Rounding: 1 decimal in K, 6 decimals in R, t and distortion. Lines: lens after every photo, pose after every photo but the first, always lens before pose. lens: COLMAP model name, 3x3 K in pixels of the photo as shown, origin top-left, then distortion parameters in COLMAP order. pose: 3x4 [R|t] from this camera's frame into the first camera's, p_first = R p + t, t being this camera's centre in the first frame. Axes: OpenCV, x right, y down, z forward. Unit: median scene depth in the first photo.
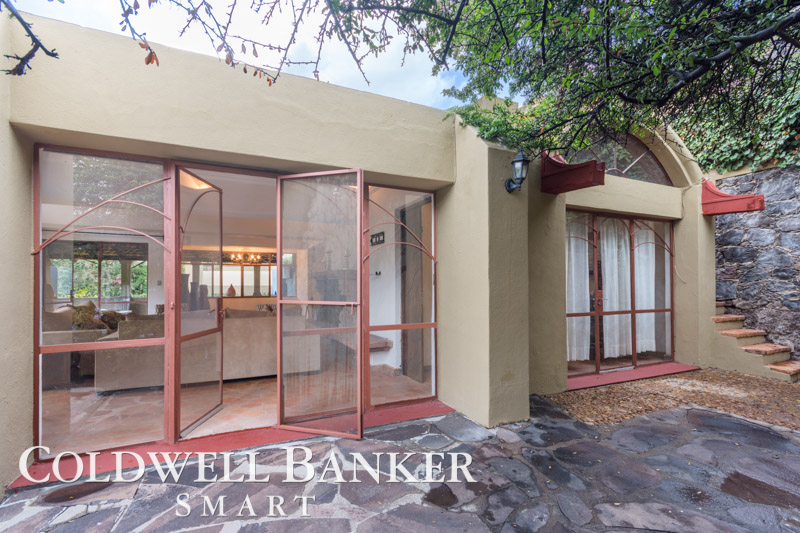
lens RADIAL K [[355.8, 0, 397.5], [0, 355.8, 282.9], [0, 0, 1]] dist [-0.000357, -0.000185]
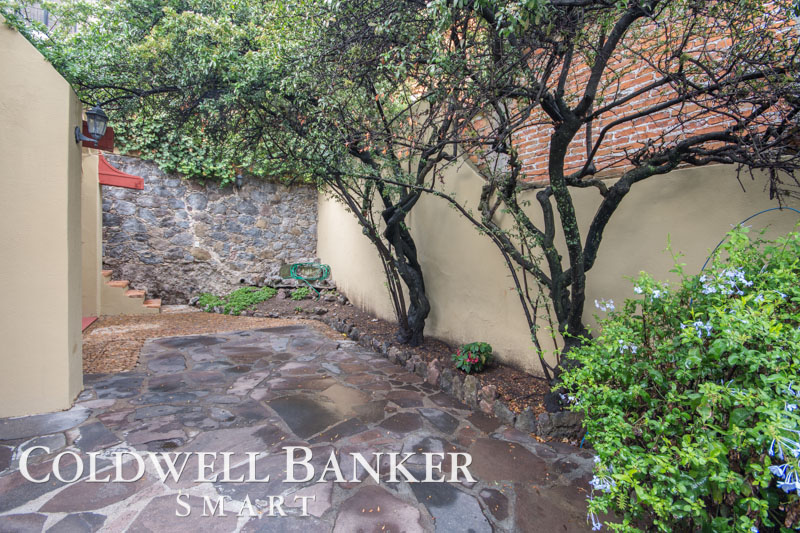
lens RADIAL K [[355.8, 0, 399.8], [0, 355.8, 263.7], [0, 0, 1]] dist [-0.000357, -0.000185]
pose [[-0.104051, -0.035326, 0.993944, -0.366899], [-0.034583, 0.998893, 0.031881, -0.003878], [-0.993971, -0.031056, -0.105157, 0.153602]]
